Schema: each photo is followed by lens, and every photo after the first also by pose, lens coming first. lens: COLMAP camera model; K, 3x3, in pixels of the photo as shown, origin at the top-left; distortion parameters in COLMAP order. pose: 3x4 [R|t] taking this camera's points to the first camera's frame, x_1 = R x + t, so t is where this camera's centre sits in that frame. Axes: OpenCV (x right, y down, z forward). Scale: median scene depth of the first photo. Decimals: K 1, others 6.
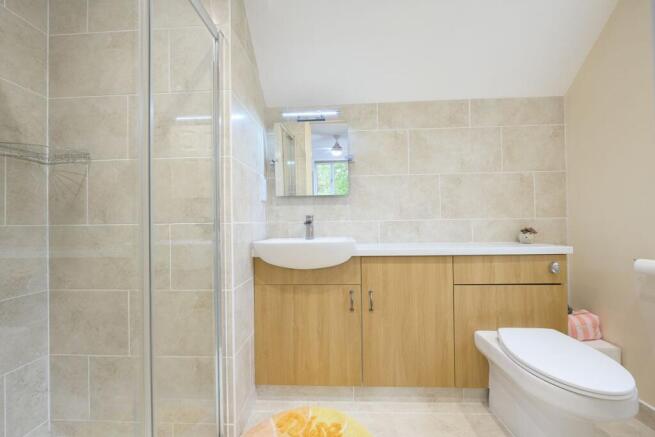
lens RADIAL K [[261.4, 0, 327.5], [0, 261.4, 218.5], [0, 0, 1]] dist [-0.004232, 0.000257]
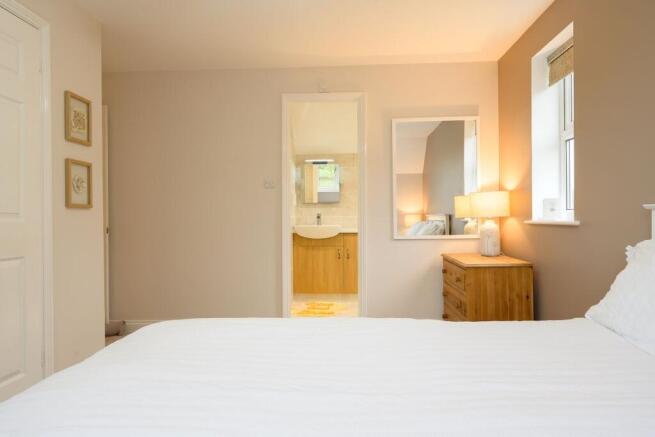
lens RADIAL K [[438.9, 0, 327.5], [0, 438.9, 218.5], [0, 0, 1]] dist [-0.000840, -0.000967]
pose [[0.999906, 0.010665, -0.008672, 0.024889], [-0.010583, 0.999899, 0.009450, -0.006820], [0.008772, -0.009357, 0.999918, -2.565137]]
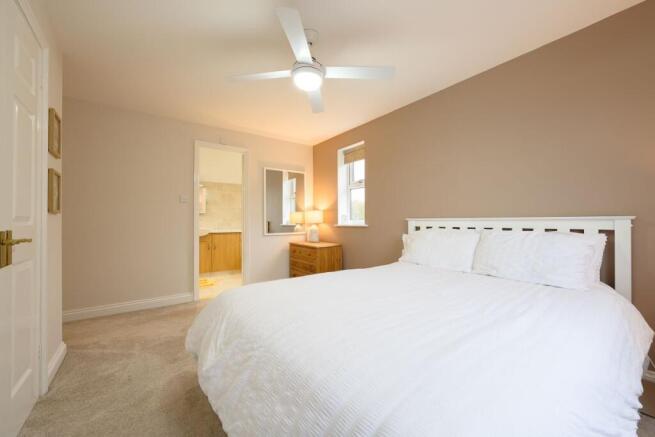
lens RADIAL K [[261.4, 0, 327.5], [0, 261.4, 218.5], [0, 0, 1]] dist [-0.004232, 0.000257]
pose [[0.772554, 0.026109, 0.634412, -0.842509], [-0.016049, 0.999638, -0.021595, 0.008445], [-0.634747, 0.006502, 0.772693, -2.480096]]
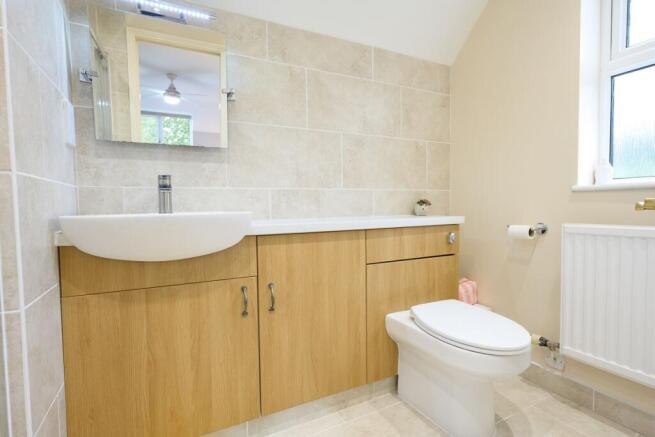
lens RADIAL K [[324.7, 0, 327.5], [0, 324.7, 218.5], [0, 0, 1]] dist [-0.000986, -0.000011]
pose [[0.868735, -0.018384, 0.494936, -0.132981], [-0.006071, 0.998840, 0.047758, 0.057156], [-0.495240, -0.044494, 0.867616, 0.163542]]
